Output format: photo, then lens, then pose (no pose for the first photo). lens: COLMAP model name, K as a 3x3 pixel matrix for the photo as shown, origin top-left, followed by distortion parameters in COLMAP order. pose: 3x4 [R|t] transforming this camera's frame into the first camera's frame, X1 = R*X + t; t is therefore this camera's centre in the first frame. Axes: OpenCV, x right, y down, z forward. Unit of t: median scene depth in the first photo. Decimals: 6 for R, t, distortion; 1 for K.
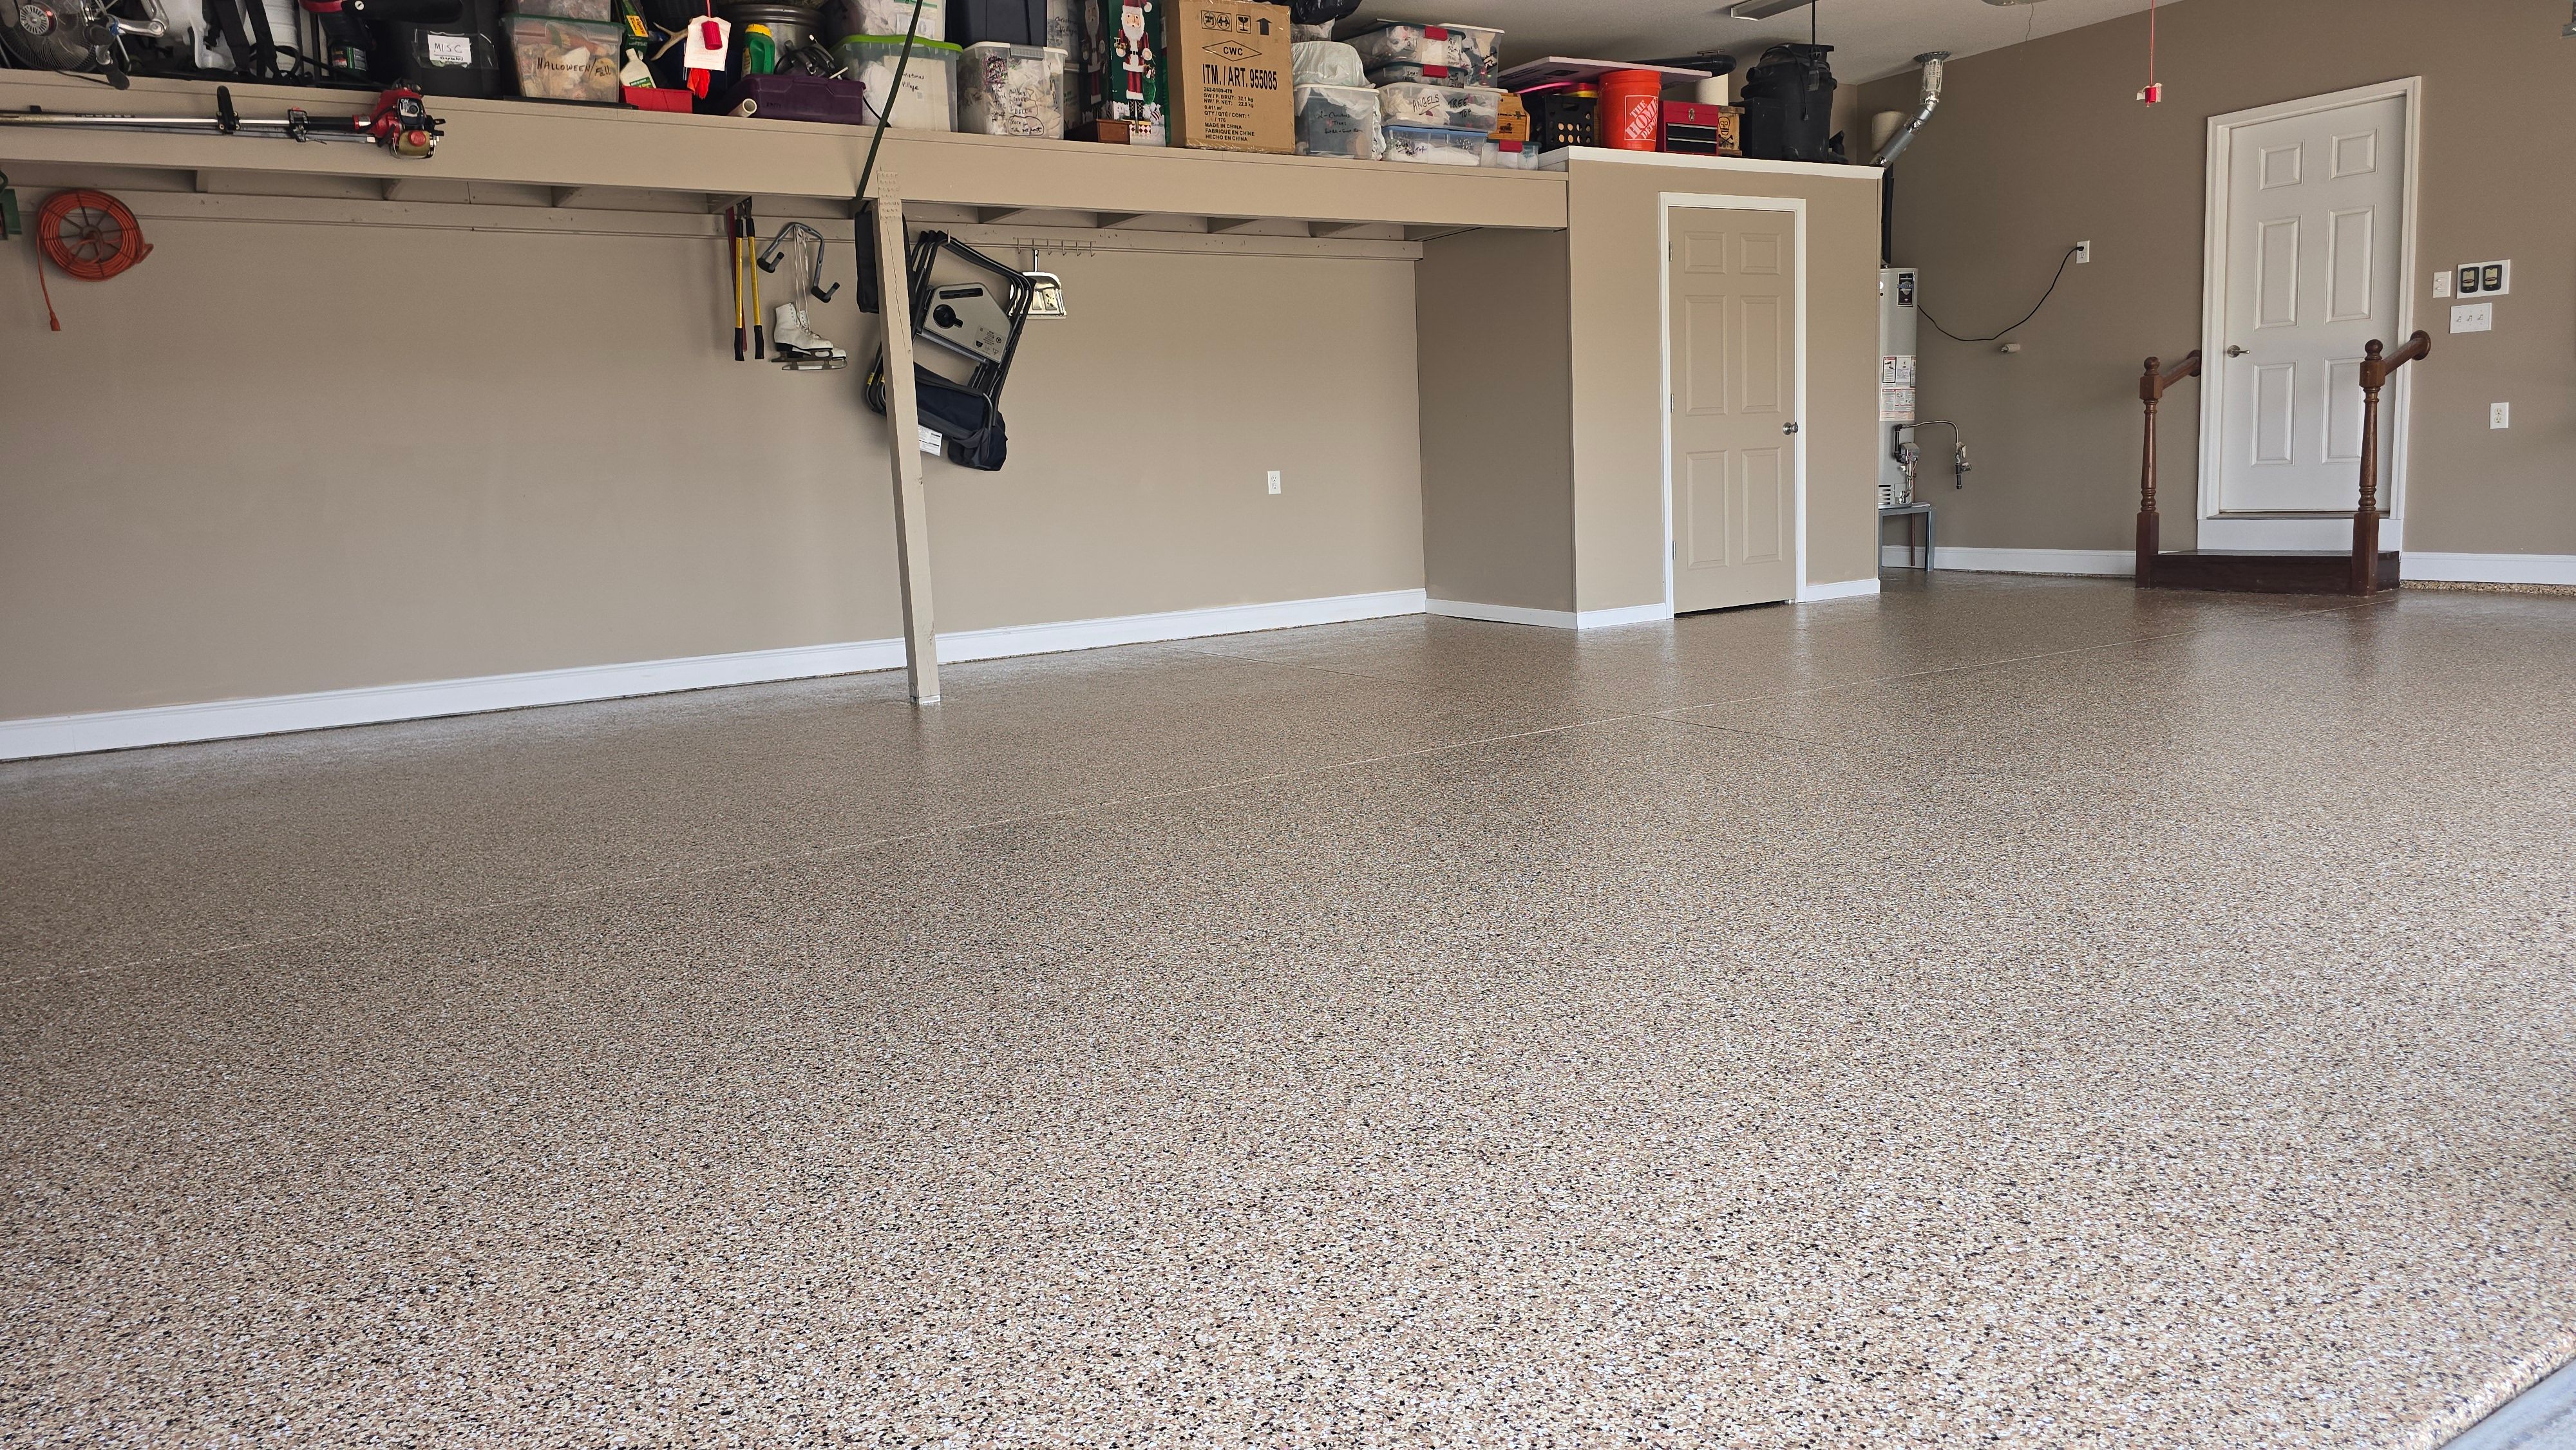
lens RADIAL K [[1790.4, 0, 1274.4], [0, 1790.4, 731.6], [0, 0, 1]] dist [0.061447, -0.071694]
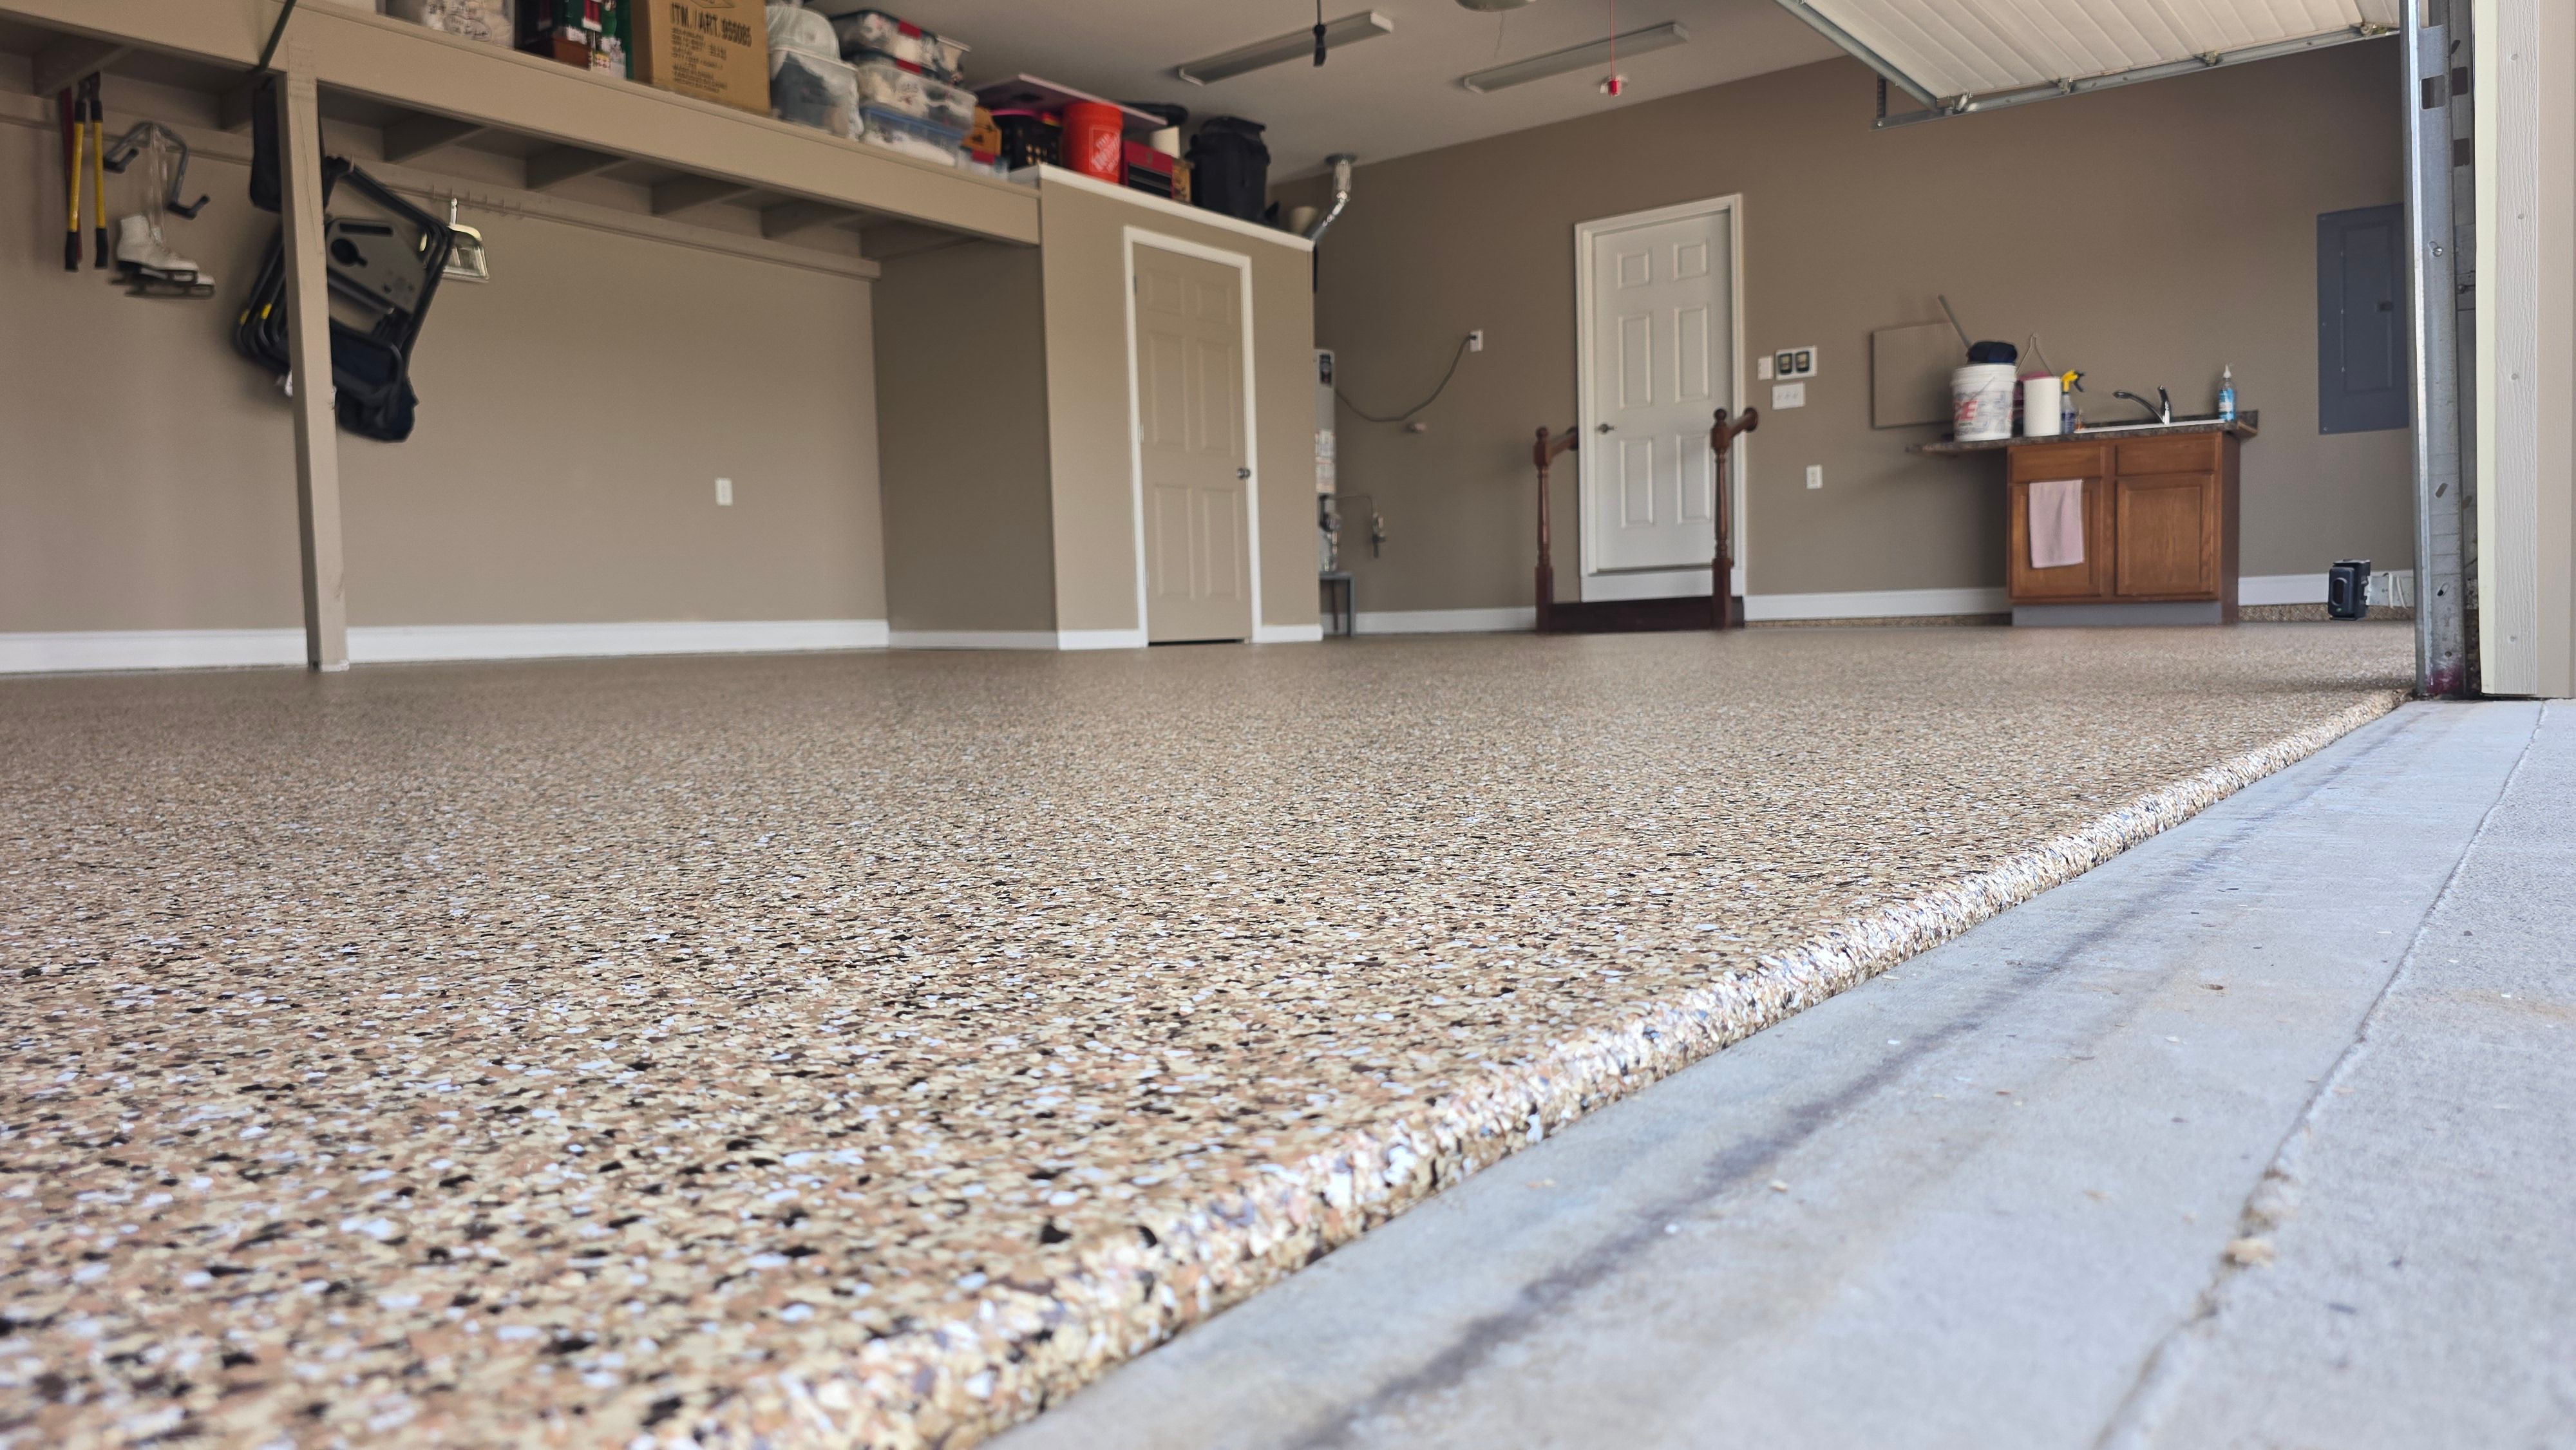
lens RADIAL K [[1790.4, 0, 1309.9], [0, 1790.4, 724.7], [0, 0, 1]] dist [0.061447, -0.071694]
pose [[0.931286, -0.001887, 0.364285, -0.061612], [0.041443, 0.994043, -0.100800, 0.091249], [-0.361925, 0.108971, 0.925816, 0.044742]]
